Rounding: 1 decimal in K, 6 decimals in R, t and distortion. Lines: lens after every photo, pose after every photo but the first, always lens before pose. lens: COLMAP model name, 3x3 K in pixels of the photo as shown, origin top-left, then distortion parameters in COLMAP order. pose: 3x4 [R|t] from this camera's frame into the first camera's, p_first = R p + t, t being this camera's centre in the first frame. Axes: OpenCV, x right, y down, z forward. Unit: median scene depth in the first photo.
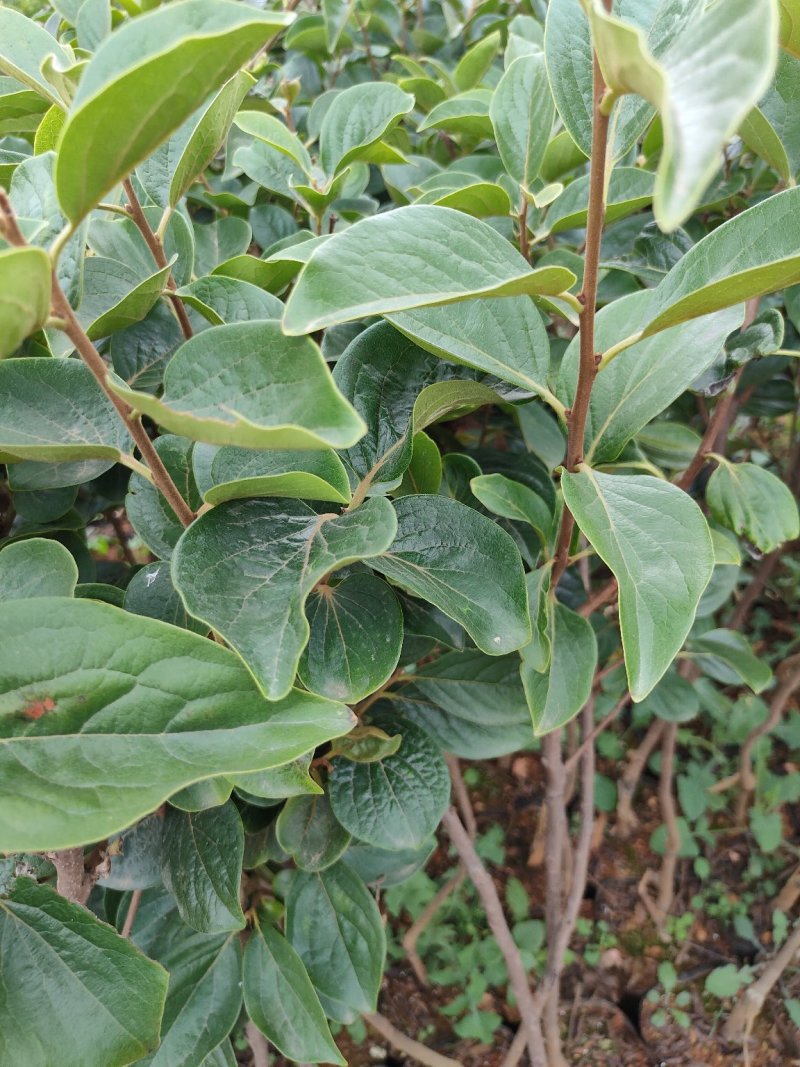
lens RADIAL K [[429.8, 0, 401.8], [0, 429.8, 535.9], [0, 0, 1]] dist [0.001195, -0.002044]
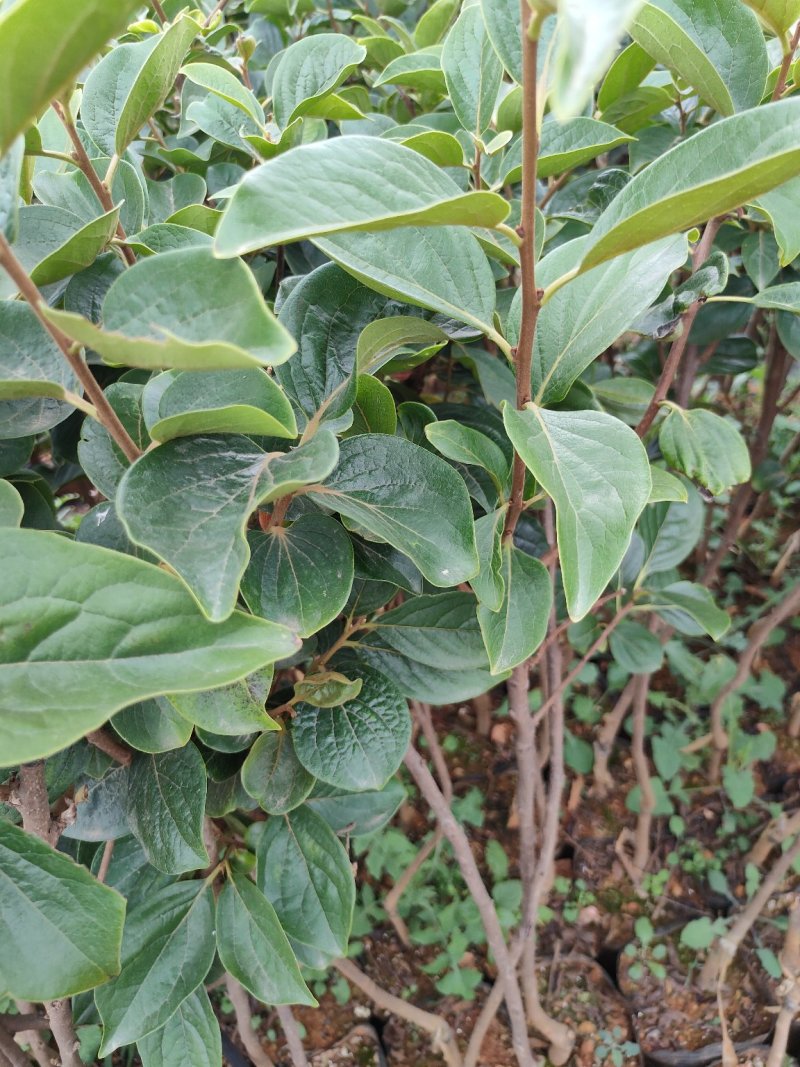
lens RADIAL K [[429.8, 0, 397.9], [0, 429.8, 531.5], [0, 0, 1]] dist [0.001195, -0.002044]
pose [[0.999732, -0.019370, 0.012689, 0.076765], [0.019201, 0.999728, 0.013266, 0.100664], [-0.012942, -0.013019, 0.999831, -0.013978]]
